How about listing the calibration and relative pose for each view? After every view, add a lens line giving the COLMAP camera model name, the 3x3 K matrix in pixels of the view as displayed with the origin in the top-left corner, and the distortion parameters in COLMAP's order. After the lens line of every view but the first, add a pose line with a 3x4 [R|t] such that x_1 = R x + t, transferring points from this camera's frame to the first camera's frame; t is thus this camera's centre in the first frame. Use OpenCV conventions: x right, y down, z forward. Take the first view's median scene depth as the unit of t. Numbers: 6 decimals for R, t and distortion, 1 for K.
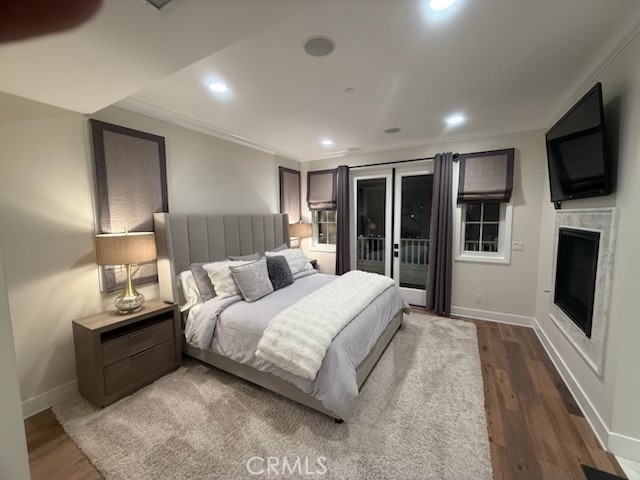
lens RADIAL K [[255.9, 0, 318.2], [0, 255.9, 241.2], [0, 0, 1]] dist [-0.001881, -0.000274]
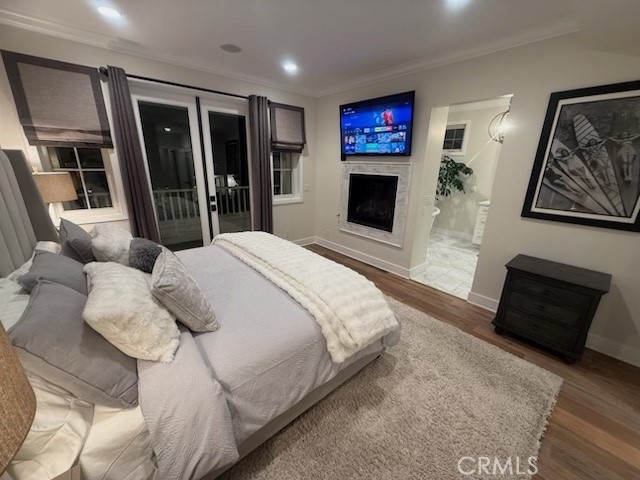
lens RADIAL K [[255.9, 0, 318.2], [0, 255.9, 241.2], [0, 0, 1]] dist [-0.001881, -0.000274]
pose [[0.328605, -0.258021, 0.908539, -0.440712], [0.064814, 0.965852, 0.250855, -0.038817], [-0.942241, -0.023546, 0.334107, 0.433363]]
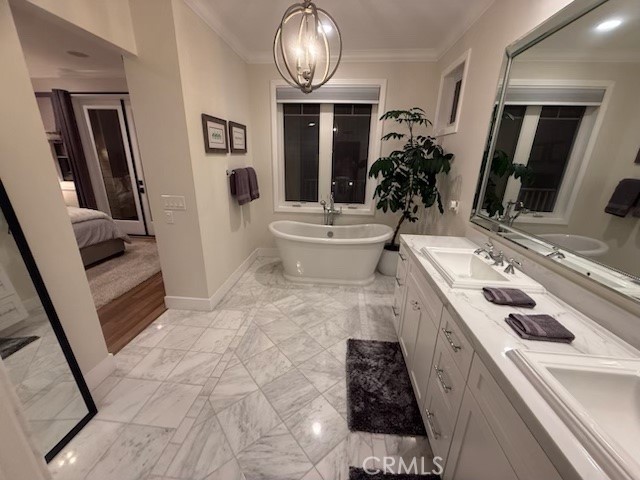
lens RADIAL K [[255.9, 0, 318.2], [0, 255.9, 241.2], [0, 0, 1]] dist [-0.001881, -0.000274]
pose [[0.909141, -0.099297, 0.404479, 0.585516], [0.006679, 0.974515, 0.224224, 0.026766], [-0.416435, -0.201150, 0.886634, -0.299962]]
